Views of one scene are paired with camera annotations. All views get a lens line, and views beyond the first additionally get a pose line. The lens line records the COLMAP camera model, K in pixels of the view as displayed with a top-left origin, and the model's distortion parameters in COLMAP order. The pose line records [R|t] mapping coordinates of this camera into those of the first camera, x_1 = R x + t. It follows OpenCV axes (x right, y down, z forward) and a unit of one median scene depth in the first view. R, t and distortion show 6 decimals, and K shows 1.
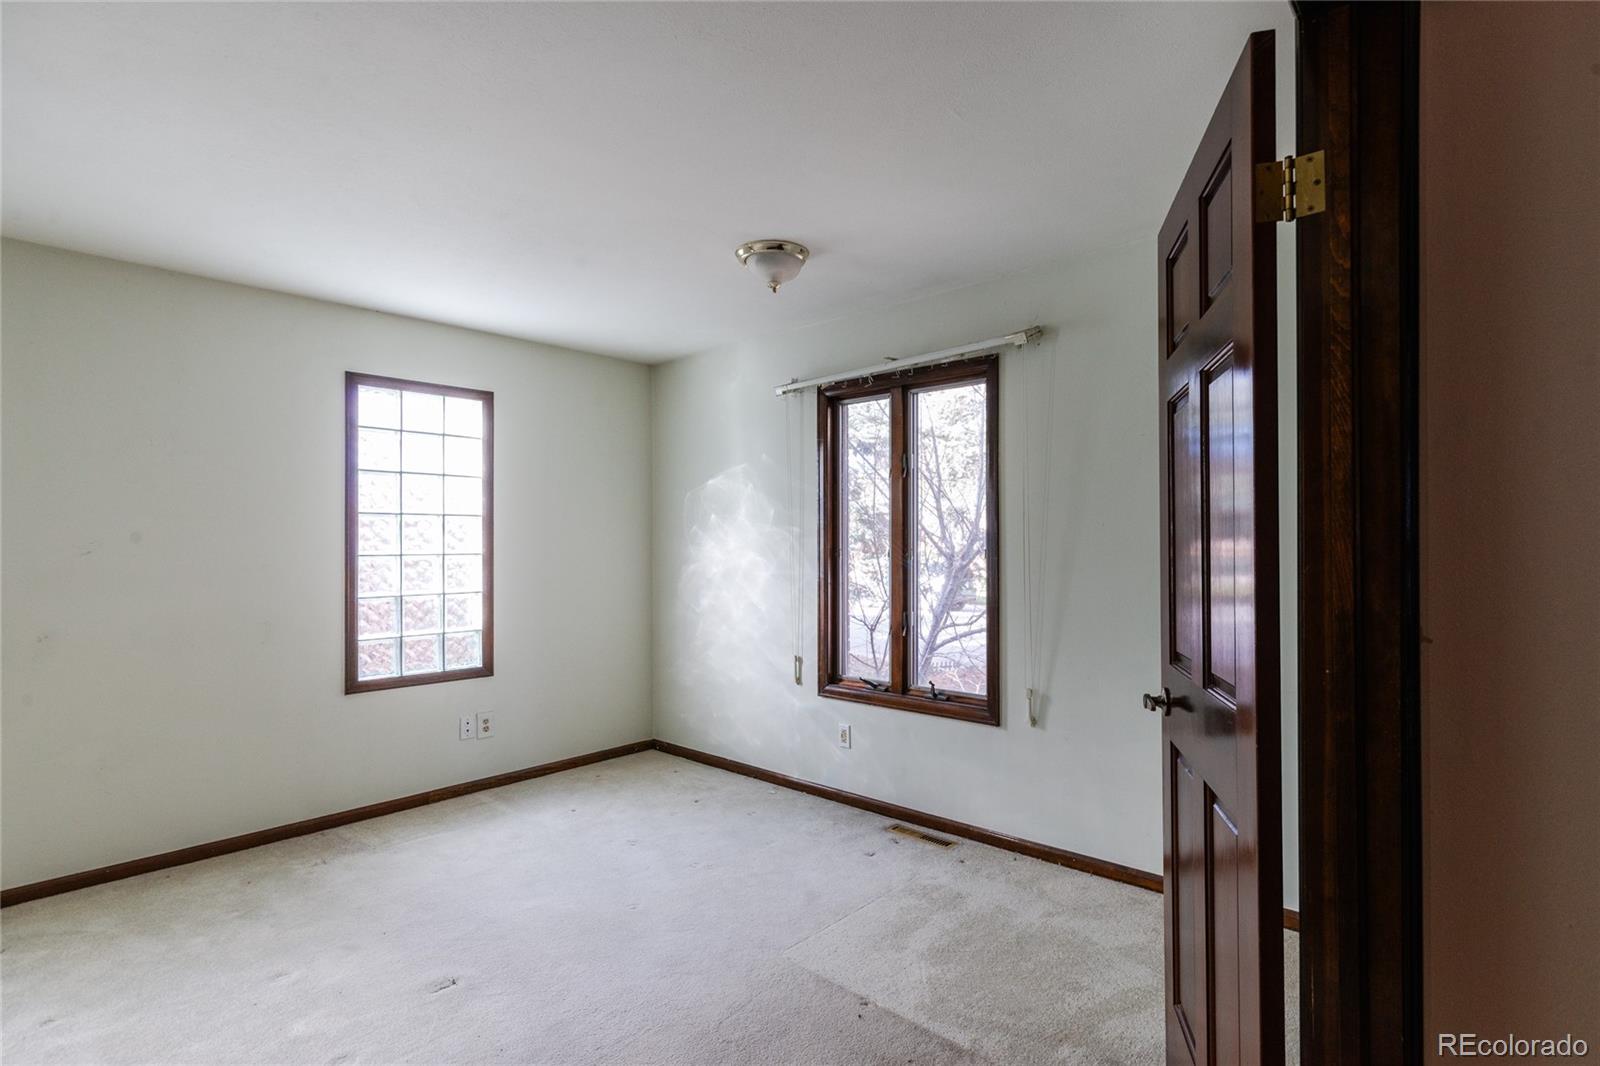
lens RADIAL K [[789.7, 0, 799.9], [0, 789.7, 534.6], [0, 0, 1]] dist [-0.005235, 0.002103]
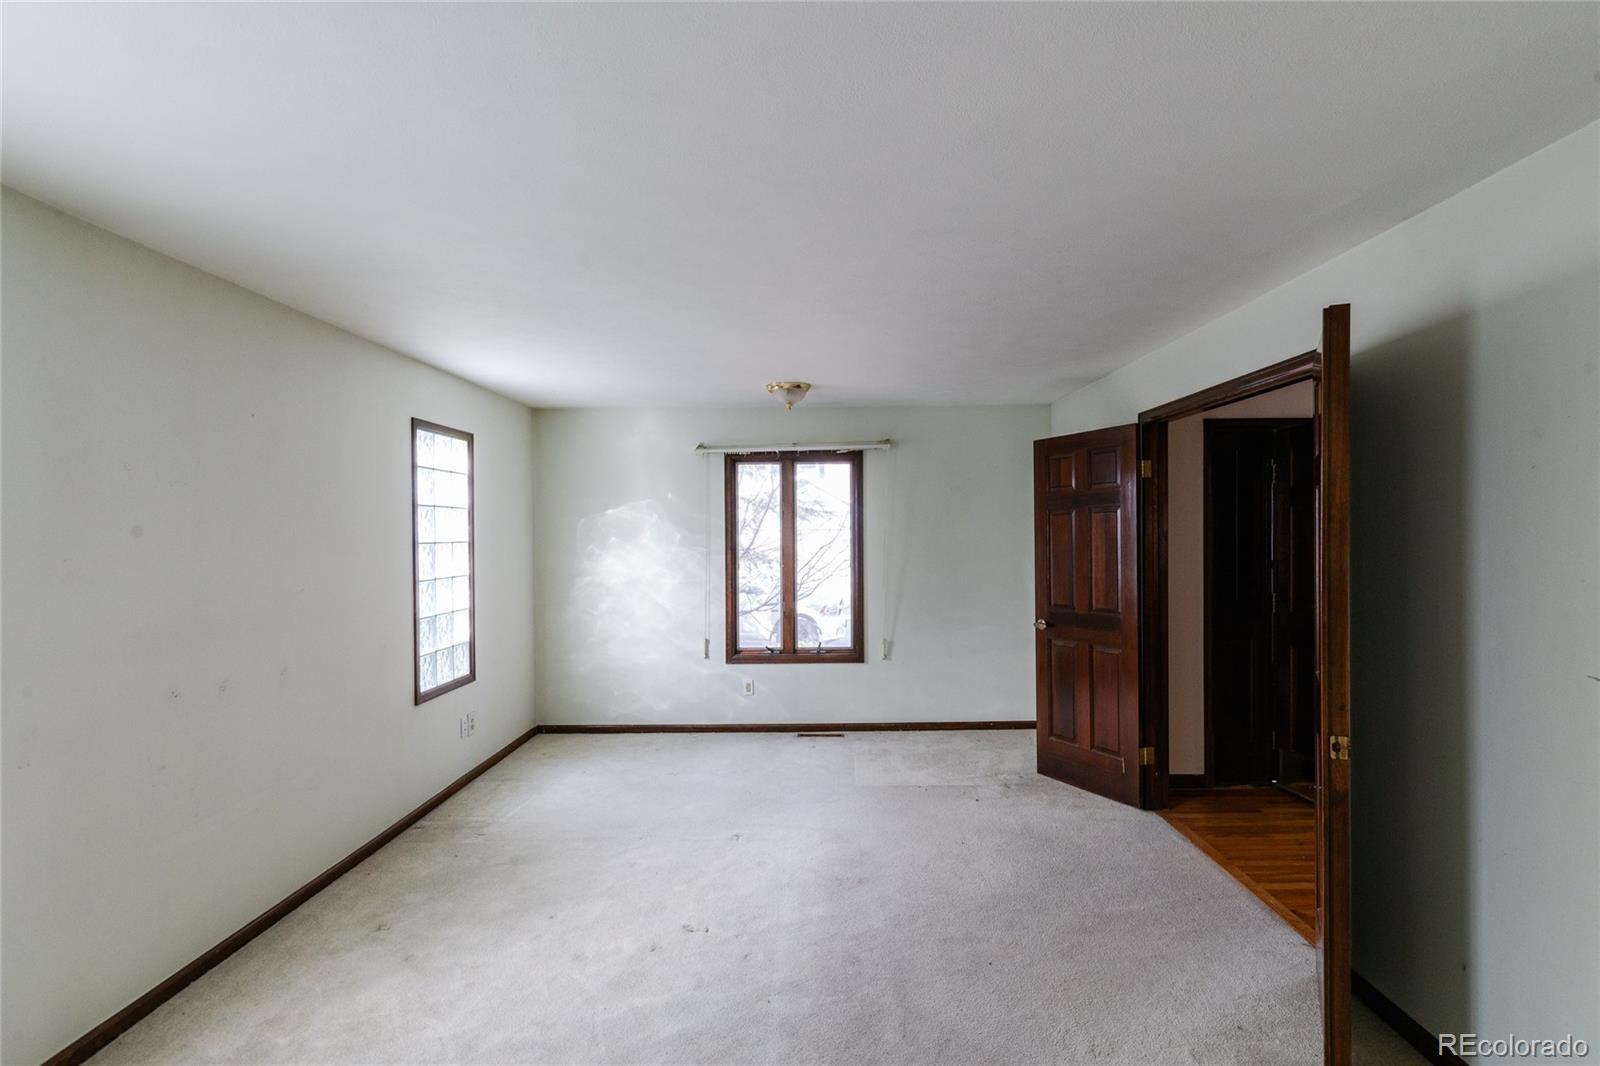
lens RADIAL K [[789.7, 0, 827.4], [0, 789.7, 532.8], [0, 0, 1]] dist [-0.005235, 0.002103]
pose [[0.743833, -0.002058, 0.668363, -0.792855], [-0.002807, 0.999977, 0.006203, -0.046287], [-0.668360, -0.006490, 0.743809, -0.203523]]
